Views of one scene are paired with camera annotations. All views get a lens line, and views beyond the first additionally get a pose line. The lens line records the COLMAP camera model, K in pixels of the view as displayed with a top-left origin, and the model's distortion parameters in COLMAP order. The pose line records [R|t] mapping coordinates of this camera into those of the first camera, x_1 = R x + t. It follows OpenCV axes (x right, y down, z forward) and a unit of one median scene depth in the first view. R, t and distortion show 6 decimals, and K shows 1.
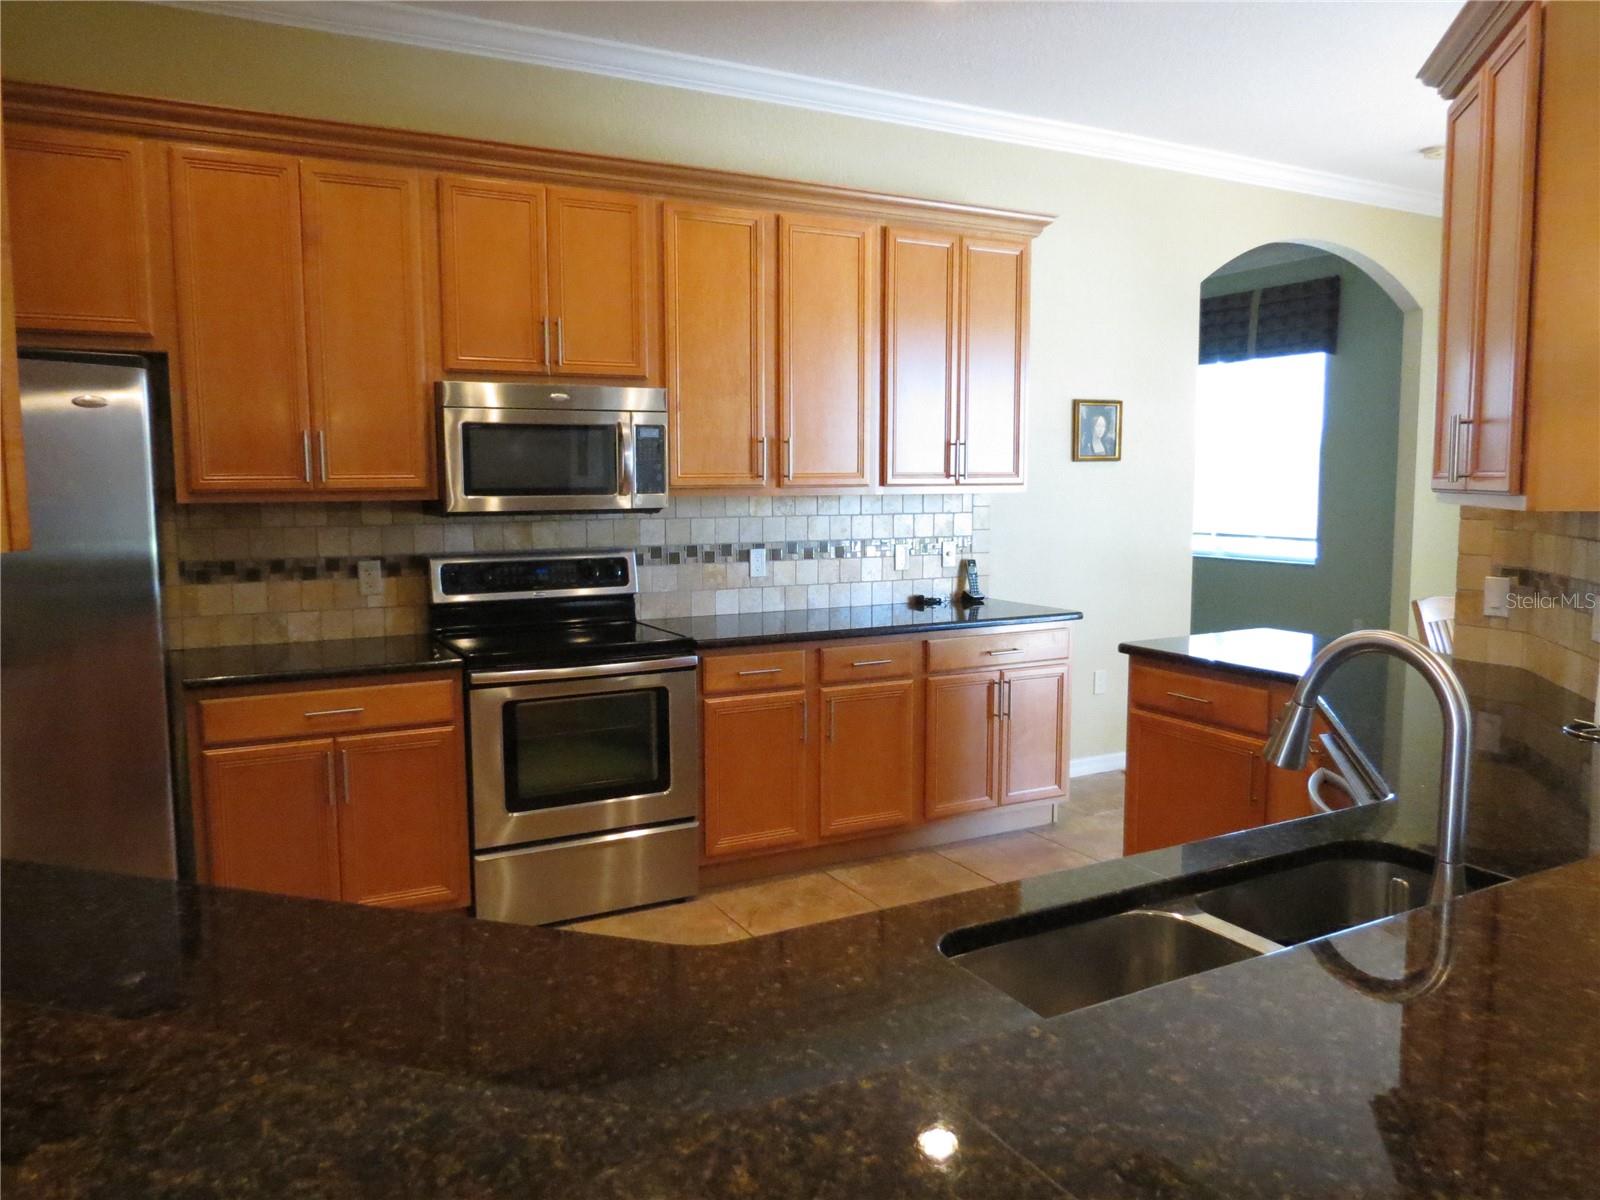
lens RADIAL K [[1187.0, 0, 802.4], [0, 1187.0, 594.8], [0, 0, 1]] dist [0.000744, -0.001298]
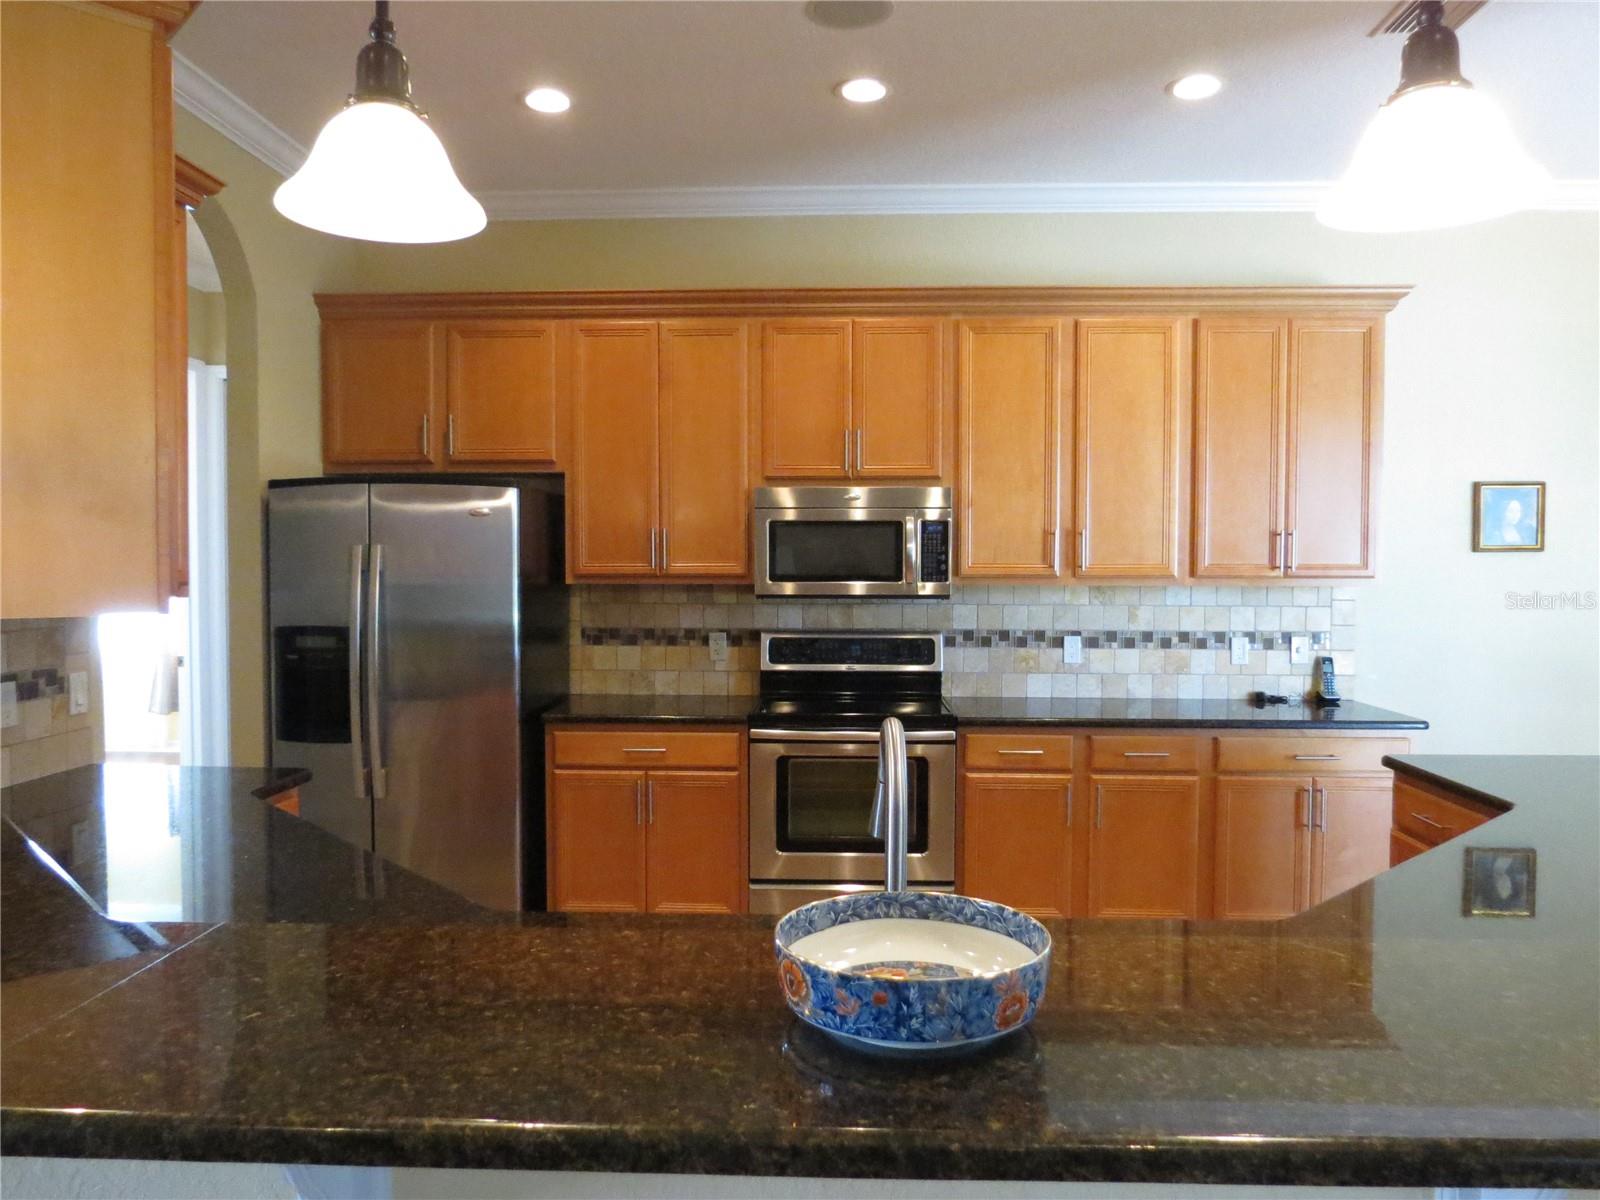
lens RADIAL K [[1103.9, 0, 801.5], [0, 1103.9, 604.3], [0, 0, 1]] dist [-0.000723, 0.001227]
pose [[0.860451, 0.023905, -0.508973, 0.285293], [-0.056525, 0.997212, -0.048723, -0.006962], [0.506389, 0.070693, 0.859403, 0.054624]]
